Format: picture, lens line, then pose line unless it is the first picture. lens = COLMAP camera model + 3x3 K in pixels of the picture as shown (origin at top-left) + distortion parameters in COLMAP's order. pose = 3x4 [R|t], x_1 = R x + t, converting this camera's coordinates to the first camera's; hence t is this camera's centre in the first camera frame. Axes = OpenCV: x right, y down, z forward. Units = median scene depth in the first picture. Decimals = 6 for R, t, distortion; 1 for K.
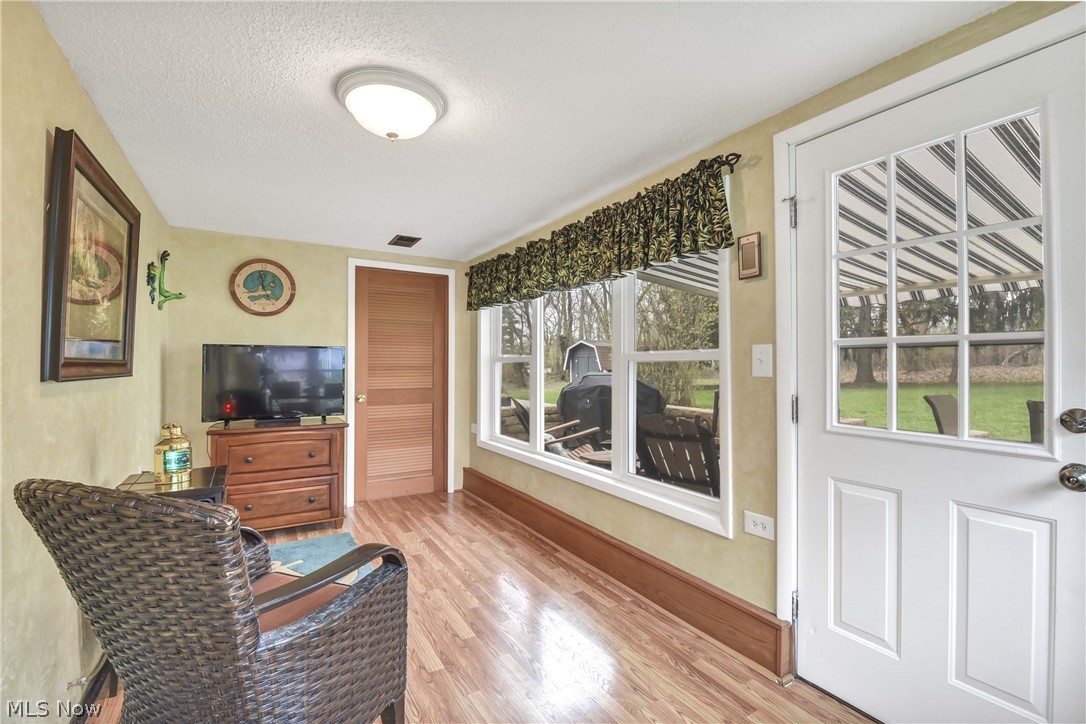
lens RADIAL K [[474.1, 0, 543.0], [0, 474.1, 362.0], [0, 0, 1]] dist [0.001441, -0.011495]
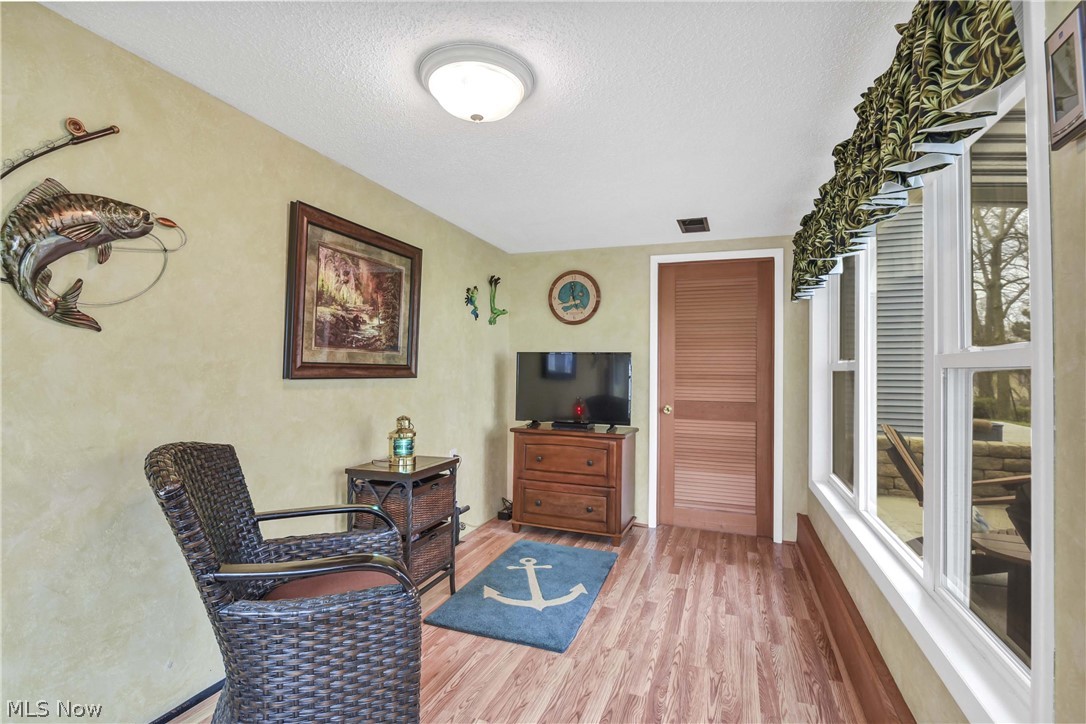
lens RADIAL K [[512.6, 0, 550.9], [0, 512.6, 360.5], [0, 0, 1]] dist [0.000440, -0.009194]
pose [[0.629299, -0.007694, -0.777125, 0.284473], [-0.008271, 0.999828, -0.016596, 0.002190], [0.777119, 0.016871, 0.629128, 0.264758]]
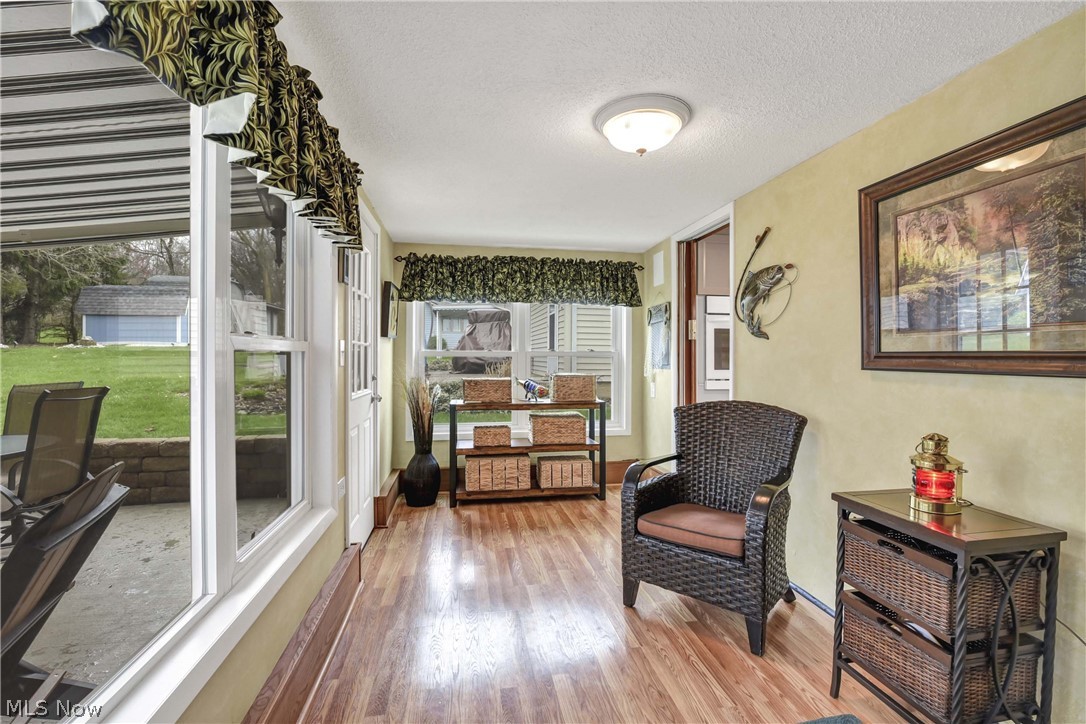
lens RADIAL K [[474.1, 0, 543.0], [0, 474.1, 362.0], [0, 0, 1]] dist [0.001441, -0.011495]
pose [[-0.932292, -0.004699, 0.361676, -0.269844], [-0.002169, 0.999970, 0.007401, 0.004584], [-0.361700, 0.006115, -0.932274, 1.126301]]
